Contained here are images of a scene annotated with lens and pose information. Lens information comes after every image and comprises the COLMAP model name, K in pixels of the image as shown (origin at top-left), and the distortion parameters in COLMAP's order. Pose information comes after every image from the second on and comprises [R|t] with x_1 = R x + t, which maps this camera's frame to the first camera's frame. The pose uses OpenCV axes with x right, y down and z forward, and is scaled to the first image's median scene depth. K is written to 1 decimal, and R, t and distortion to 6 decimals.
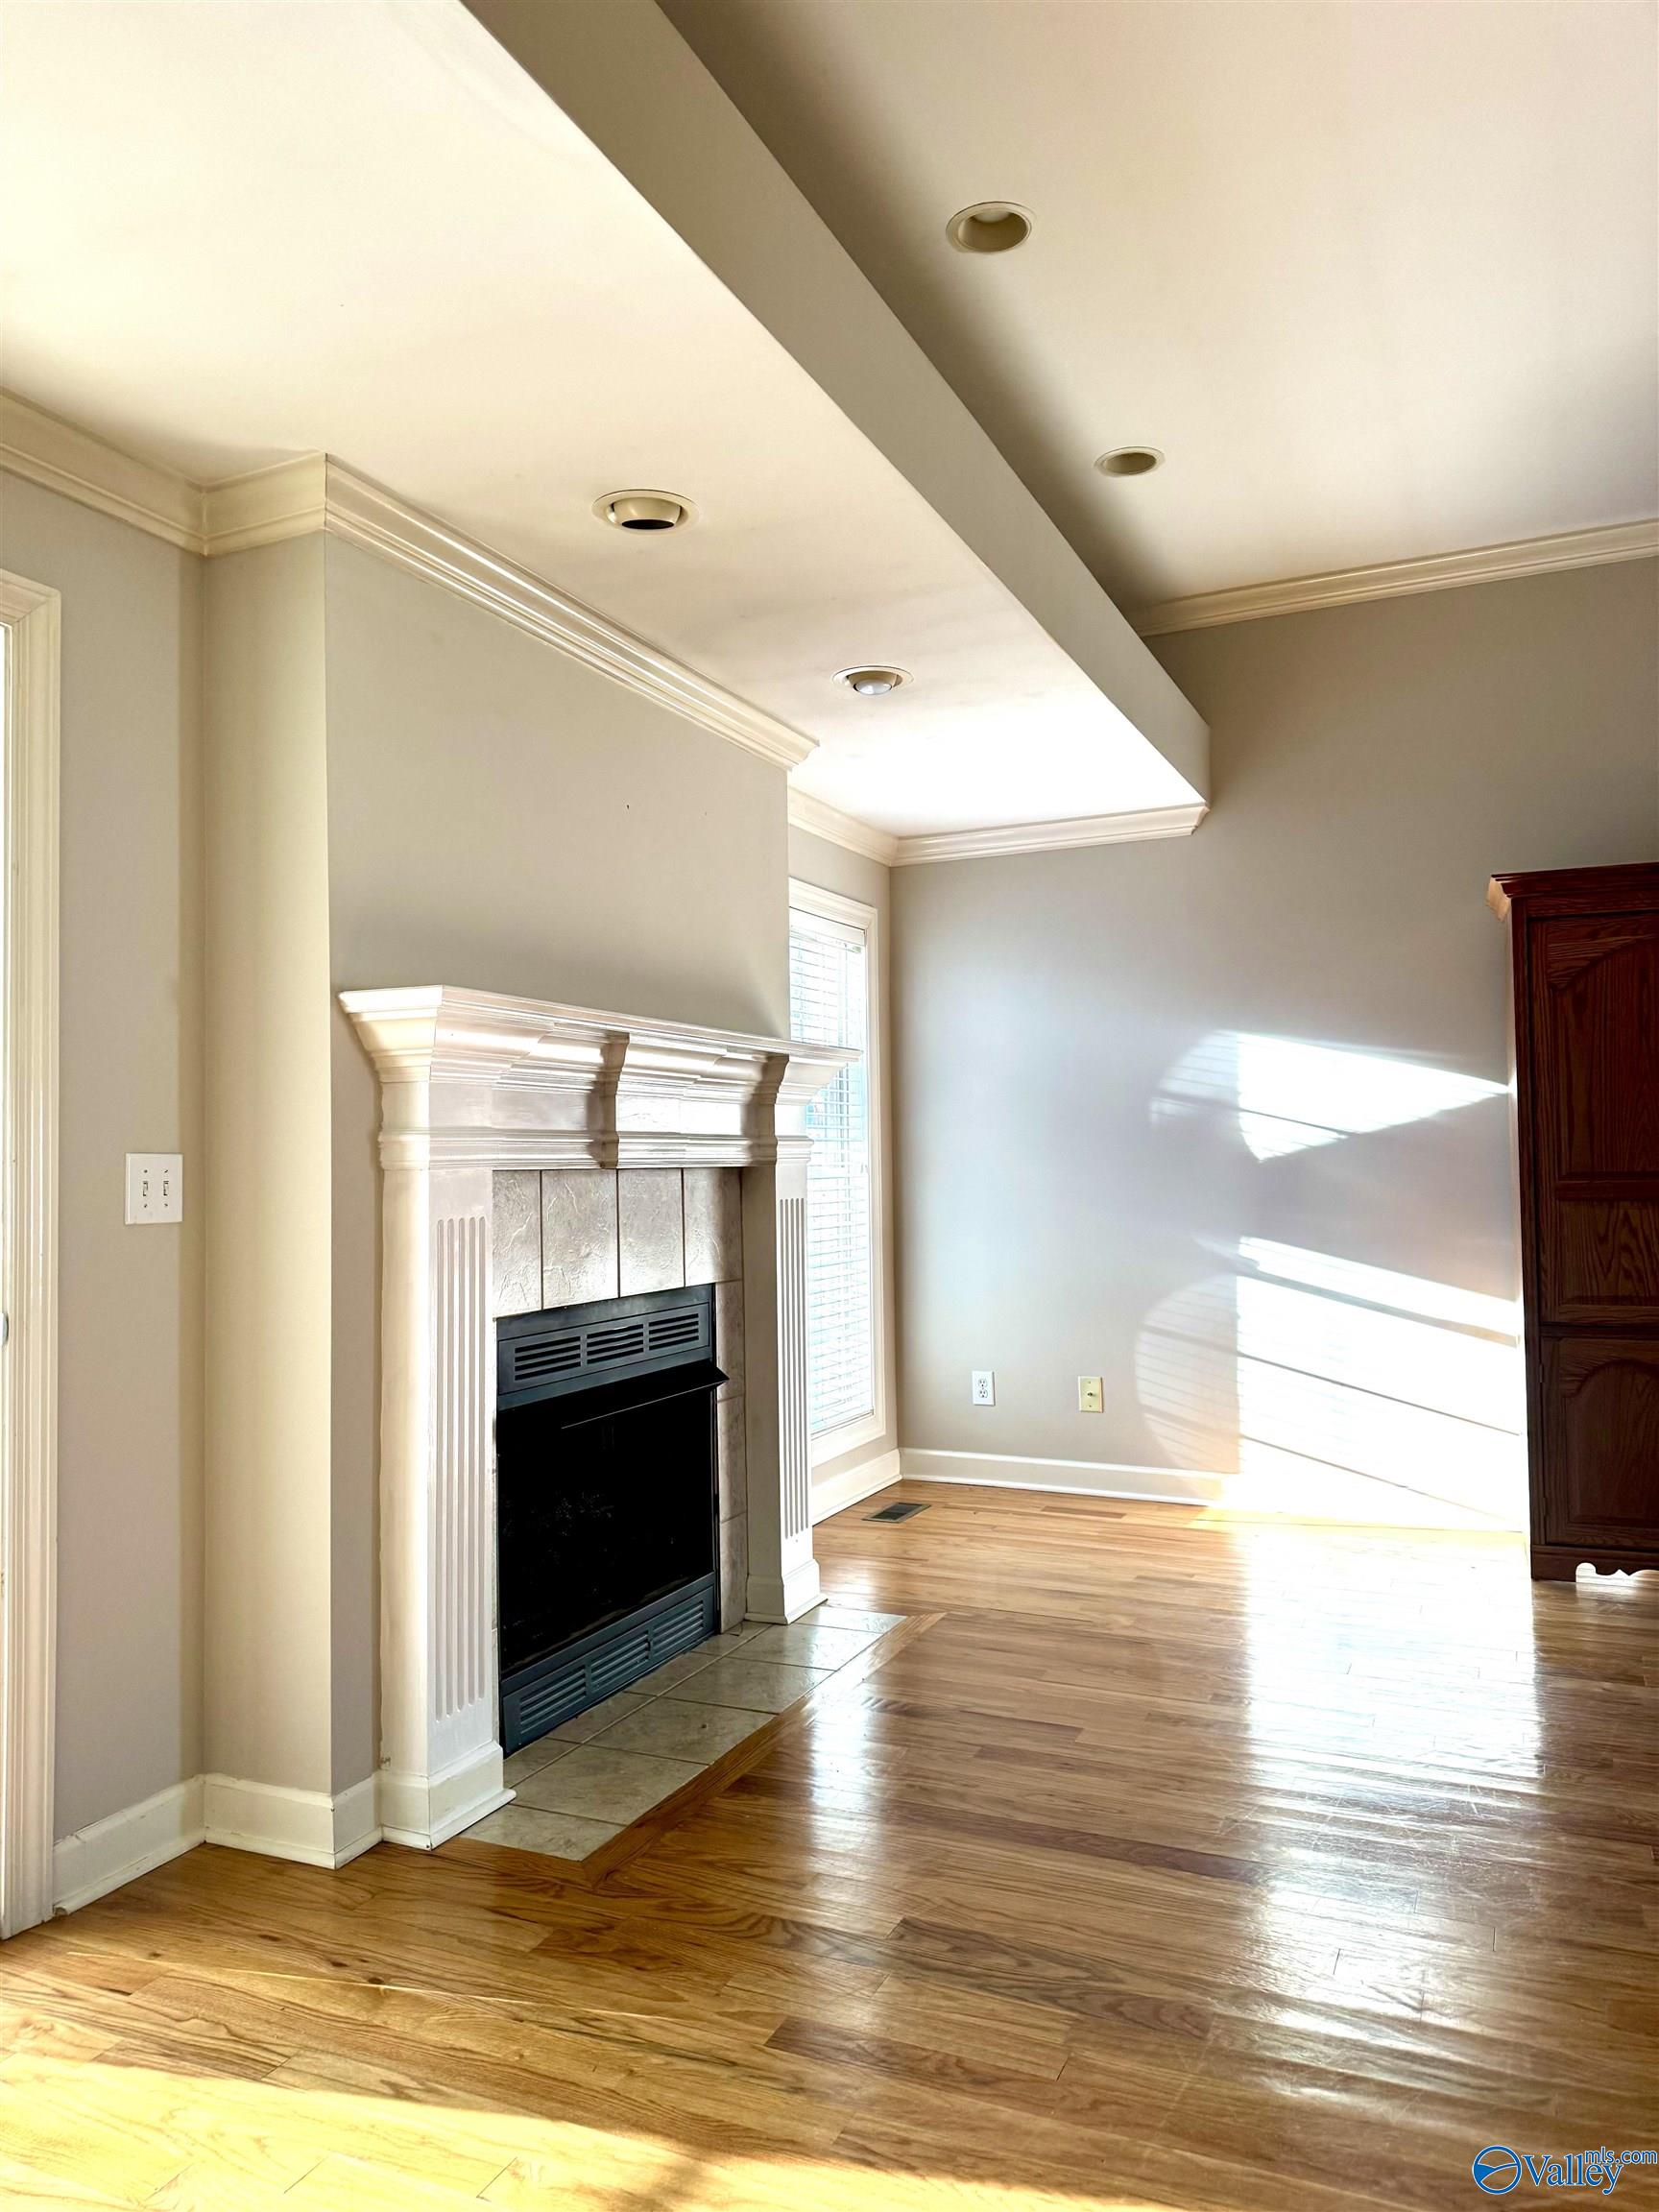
lens RADIAL K [[1541.1, 0, 829.5], [0, 1541.1, 1106.0], [0, 0, 1]] dist [0.040210, -0.068147]
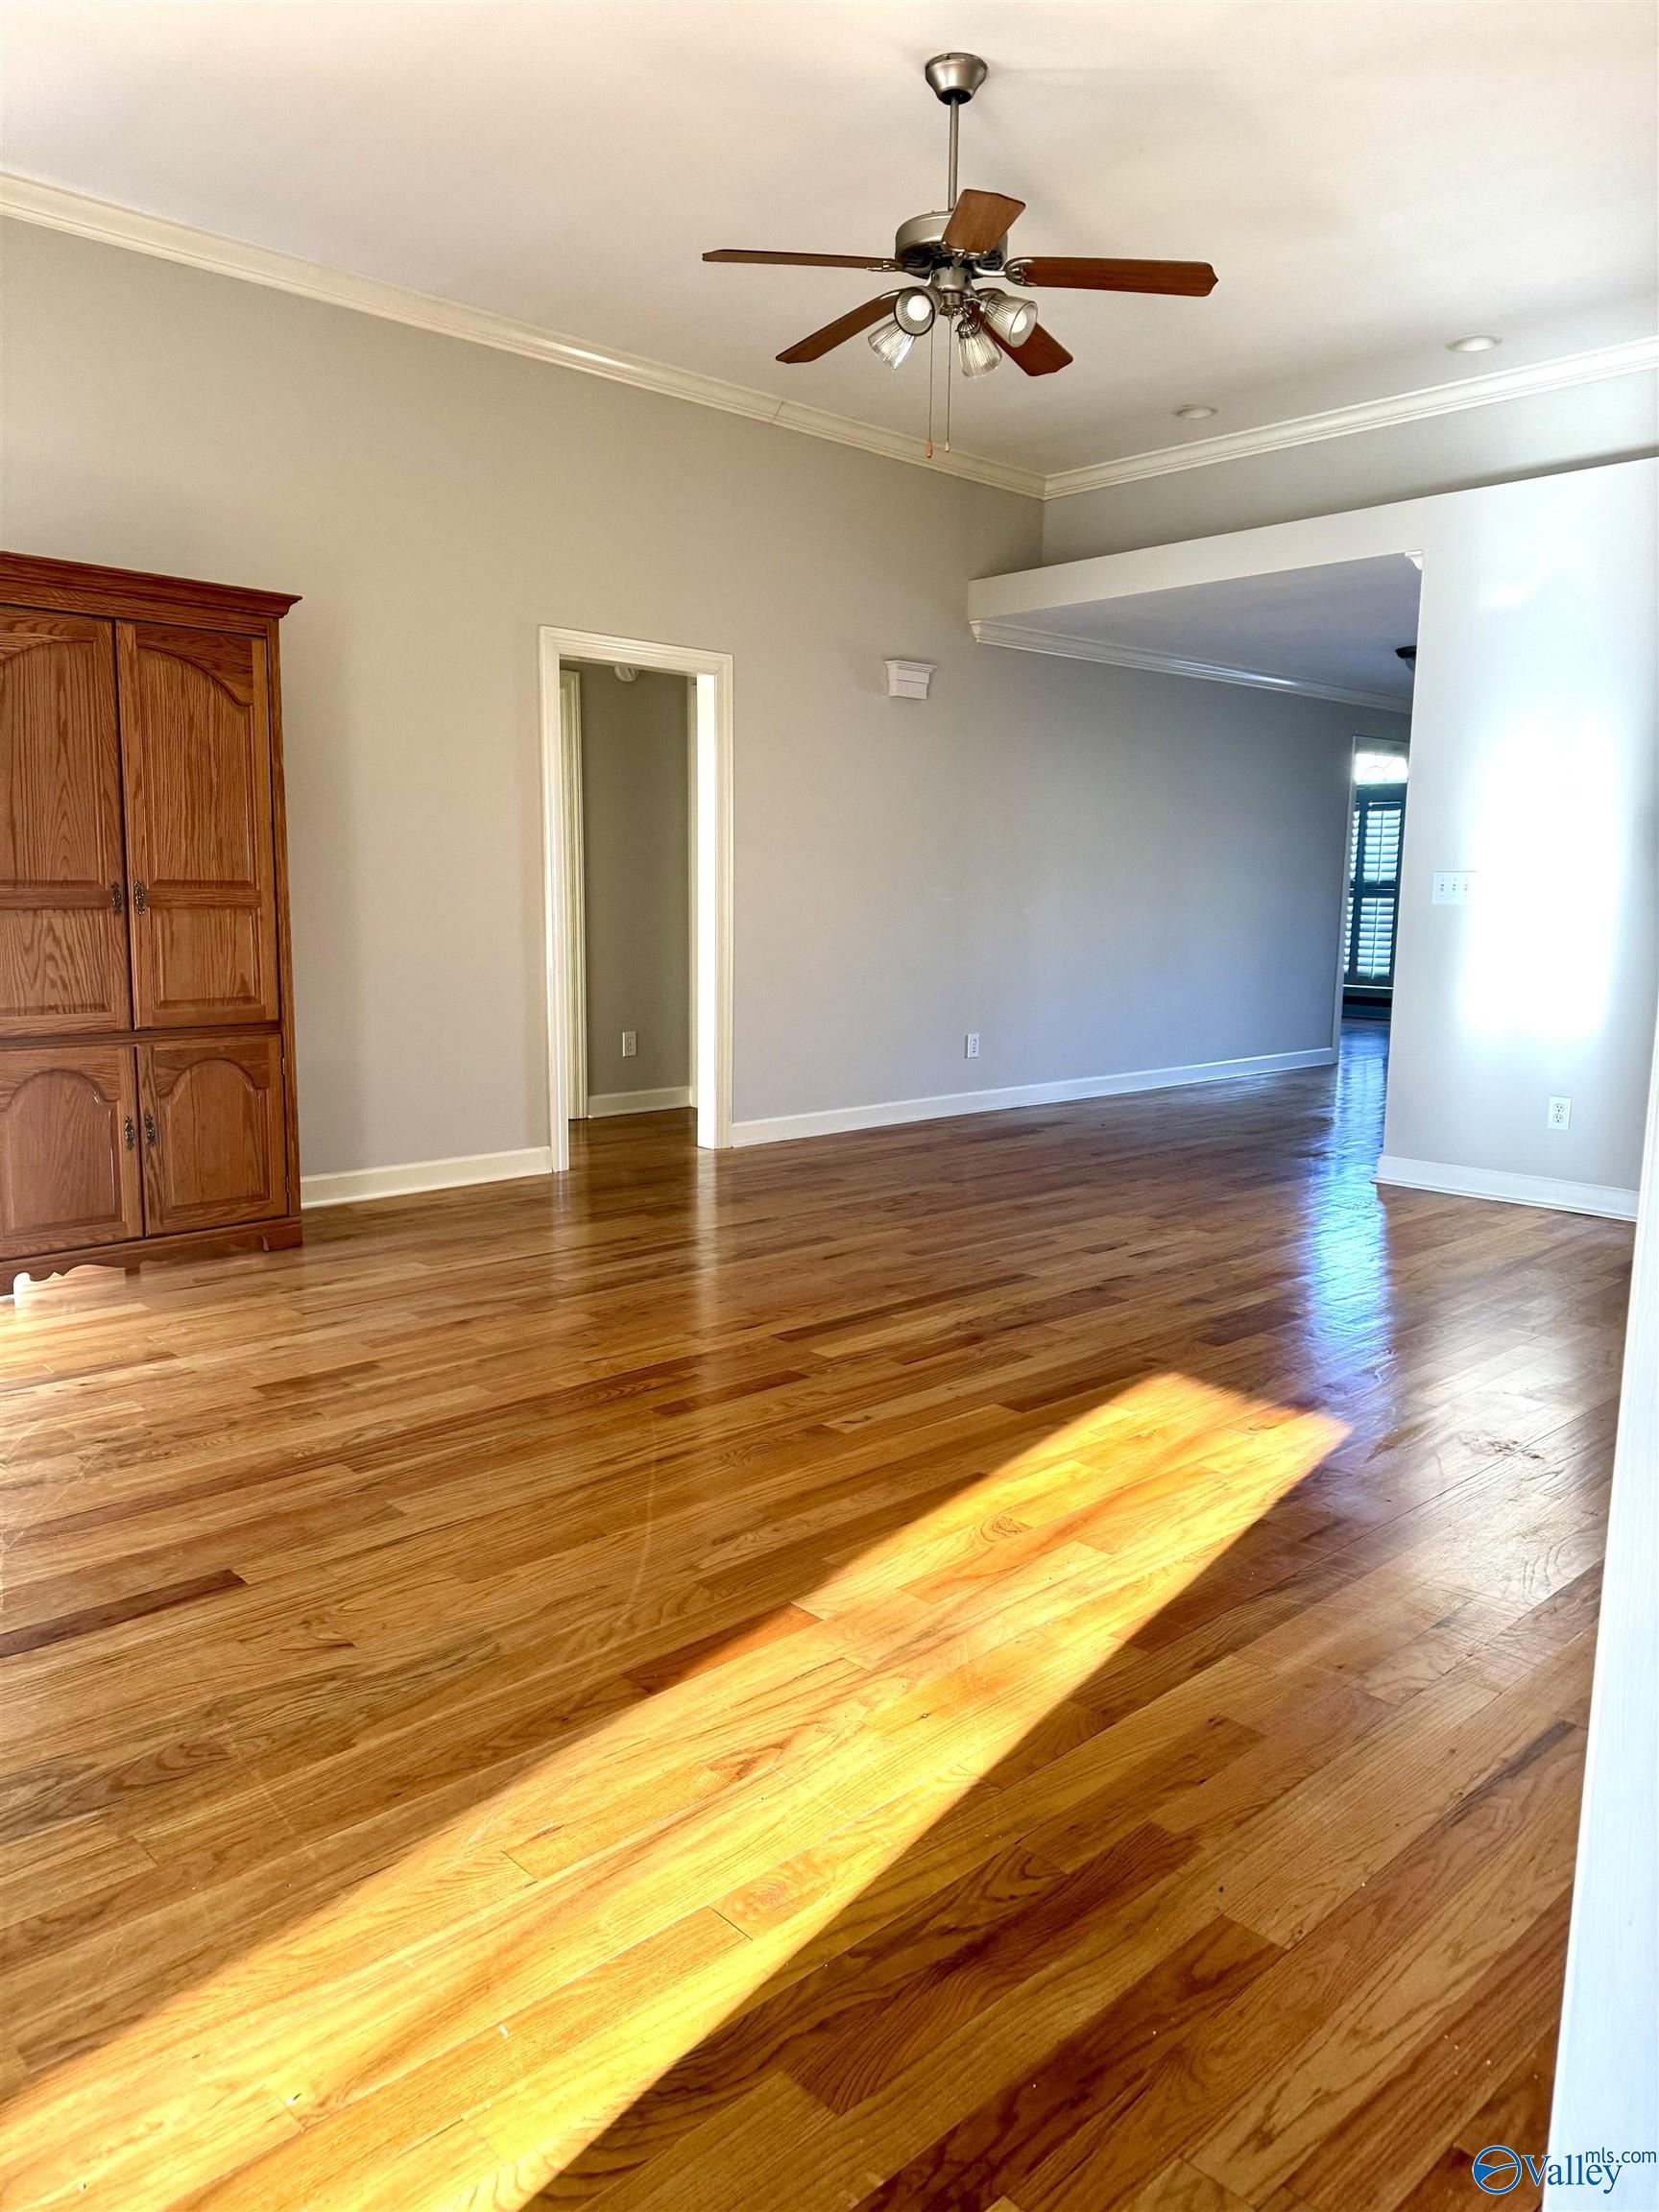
lens RADIAL K [[1555.7, 0, 829.5], [0, 1555.7, 1106.0], [0, 0, 1]] dist [0.048984, -0.064770]
pose [[0.360933, -0.114810, 0.925498, -0.323210], [-0.052437, 0.988325, 0.143053, 0.020058], [-0.931116, -0.100163, 0.350699, 0.219530]]
